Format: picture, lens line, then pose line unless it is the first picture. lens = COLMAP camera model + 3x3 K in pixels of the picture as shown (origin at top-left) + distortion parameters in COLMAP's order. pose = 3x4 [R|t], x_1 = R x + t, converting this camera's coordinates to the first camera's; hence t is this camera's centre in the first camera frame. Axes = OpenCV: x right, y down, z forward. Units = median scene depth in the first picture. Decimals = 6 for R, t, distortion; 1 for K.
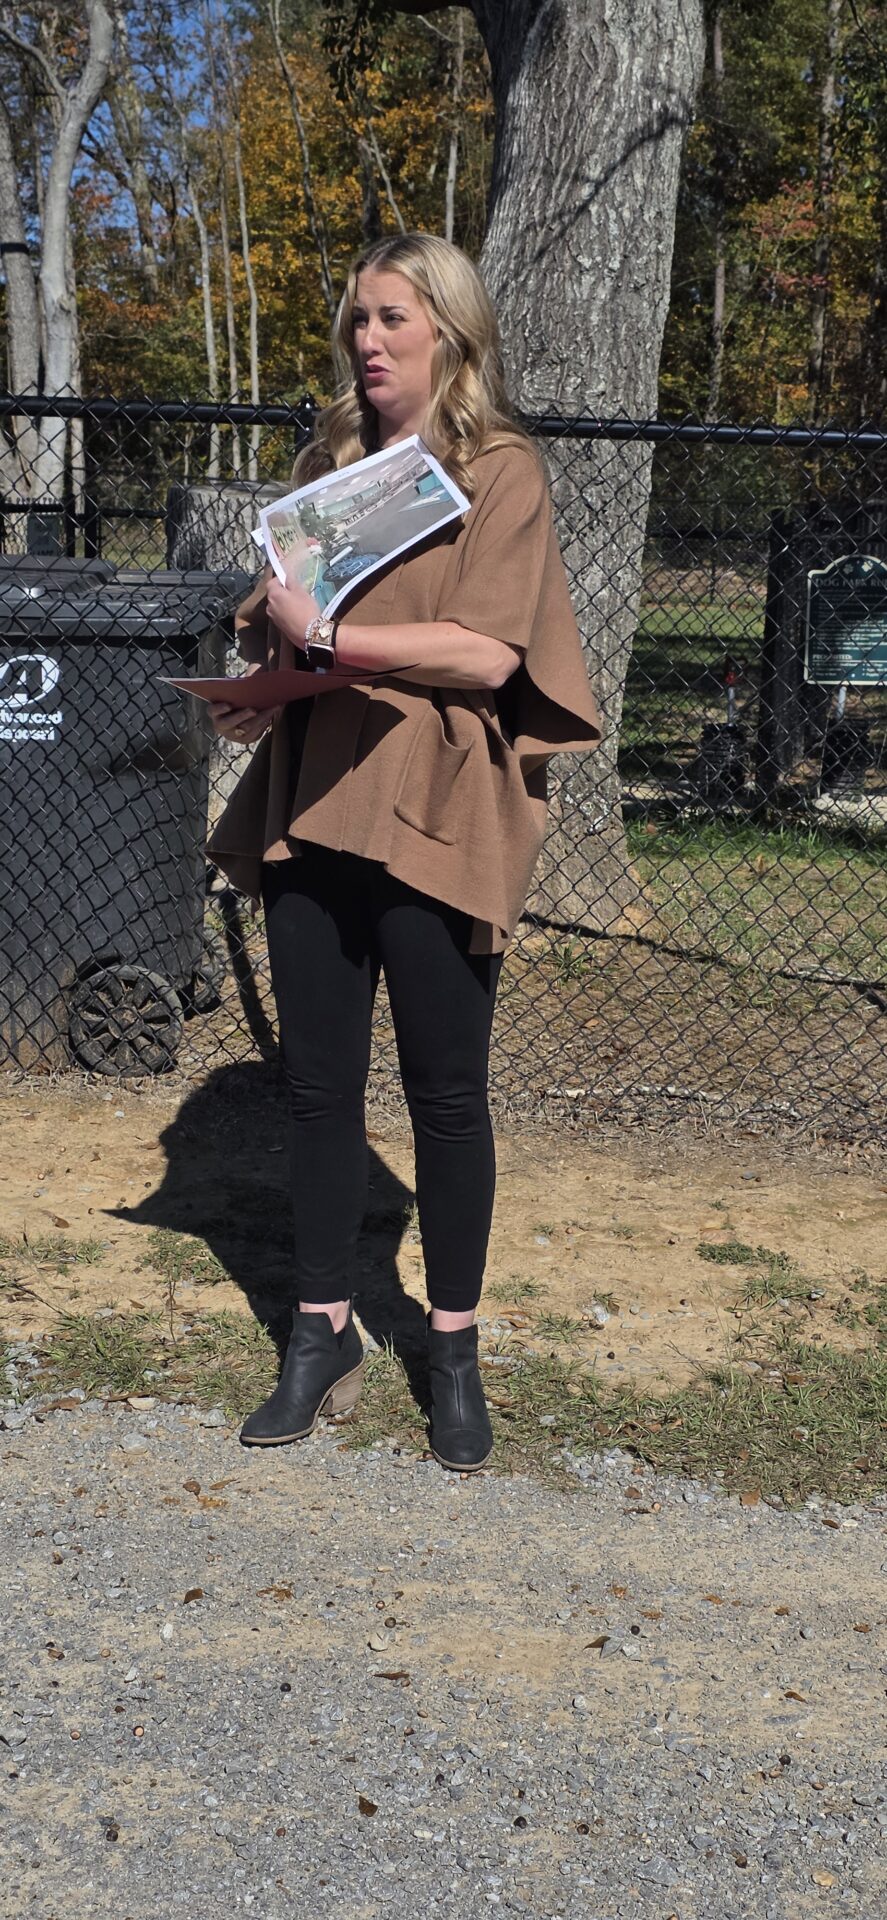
lens RADIAL K [[2656.6, 0, 459.6], [0, 2656.6, 927.7], [0, 0, 1]] dist [0.076389, 0.000000]
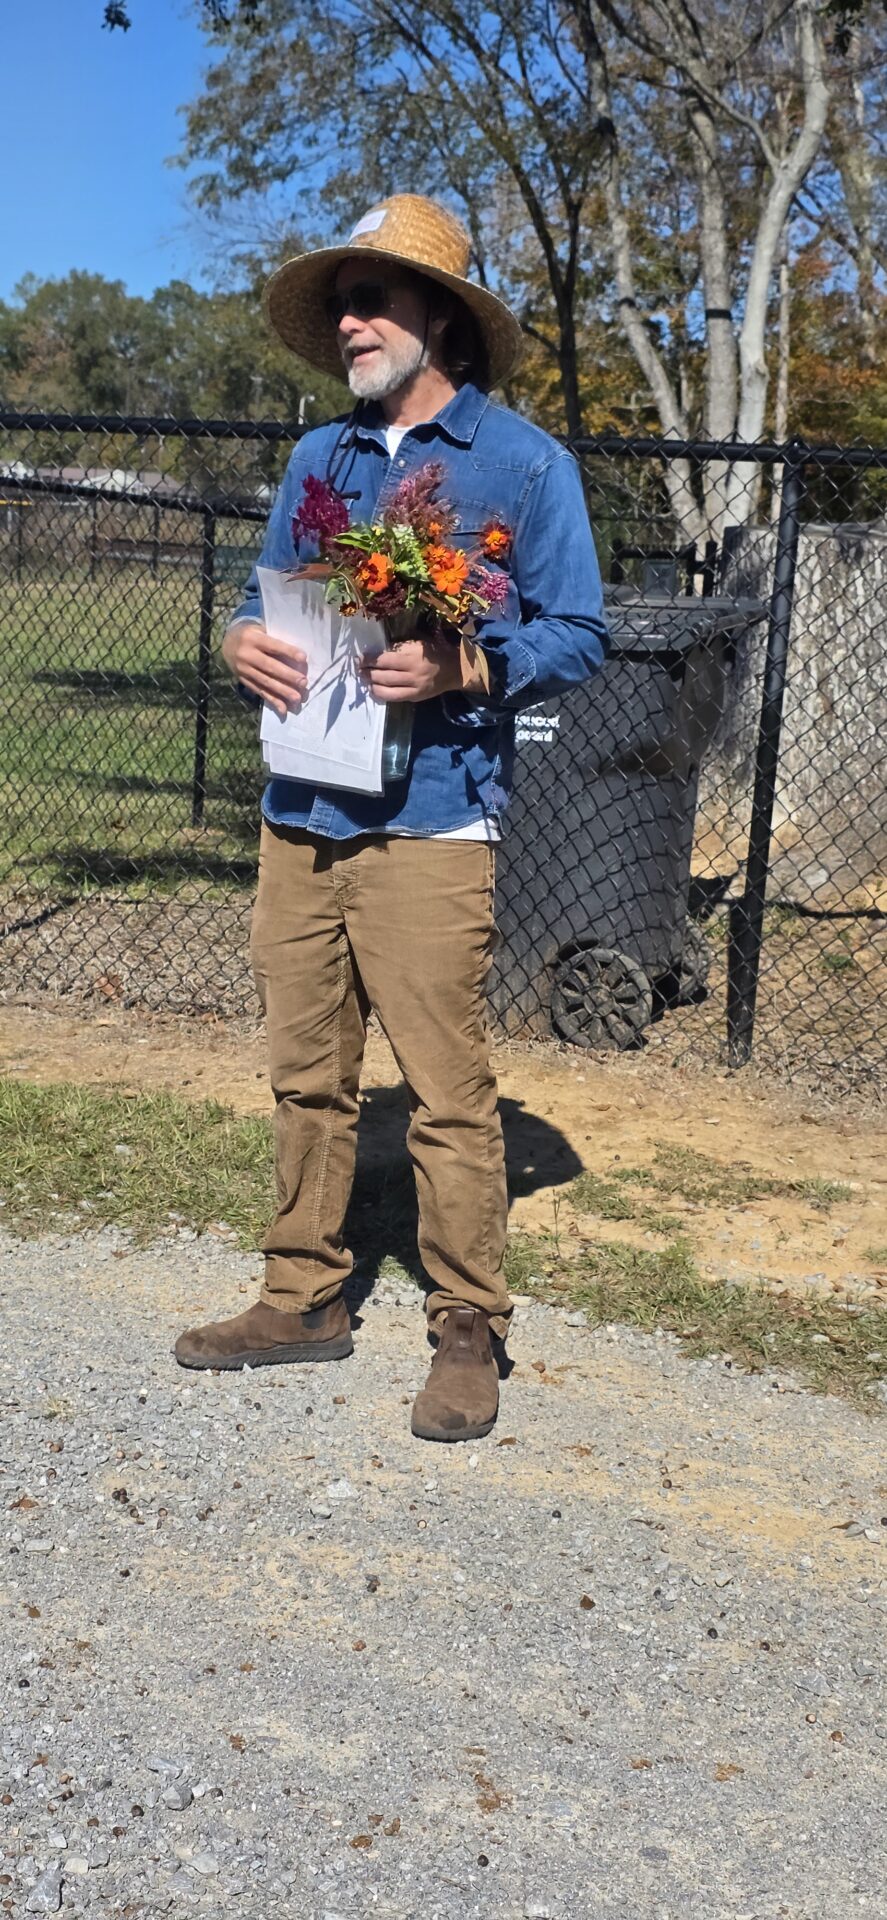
lens RADIAL K [[2656.6, 0, 384.2], [0, 2656.6, 936.1], [0, 0, 1]] dist [0.076389, 0.000000]
pose [[0.956872, 0.069861, -0.281983, 0.127218], [-0.075695, 0.997083, -0.009834, 0.034606], [0.280474, 0.030755, 0.959369, -0.111714]]
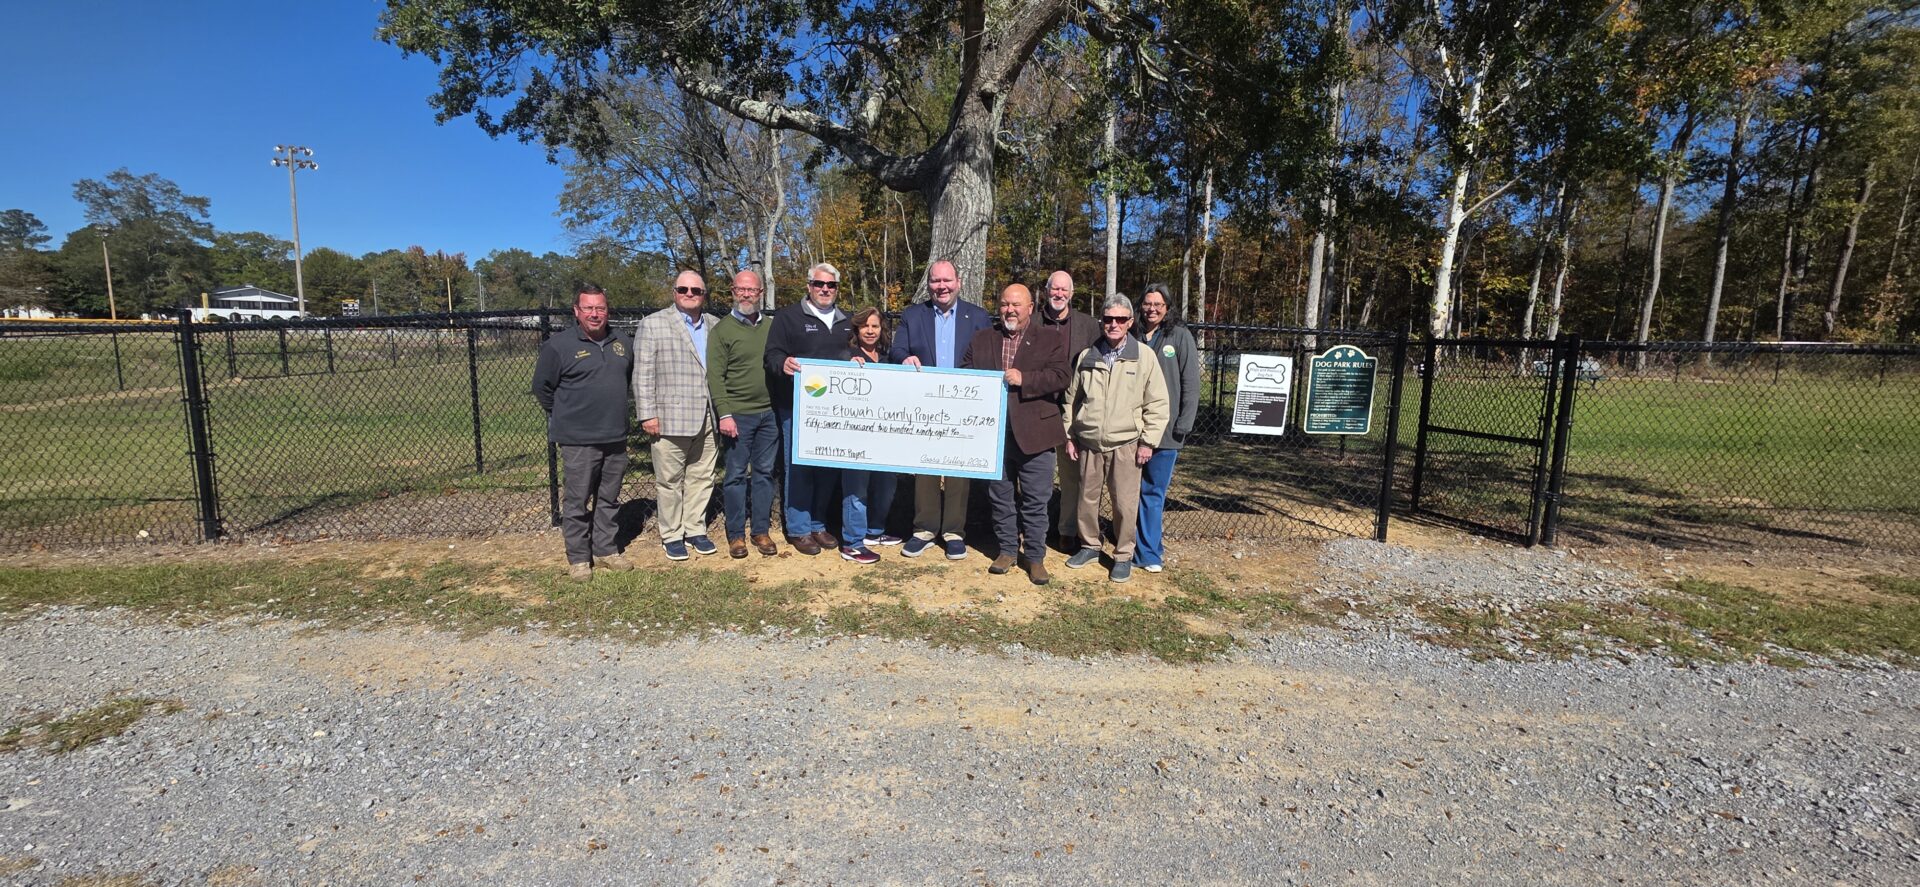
lens RADIAL K [[791.8, 0, 976.6], [0, 791.8, 436.0], [0, 0, 1]] dist [0.006627, -0.000775]
pose [[0.993425, -0.029629, 0.110582, -0.076204], [0.033114, 0.999007, -0.029809, -0.019532], [-0.109589, 0.033275, 0.993420, 0.063817]]
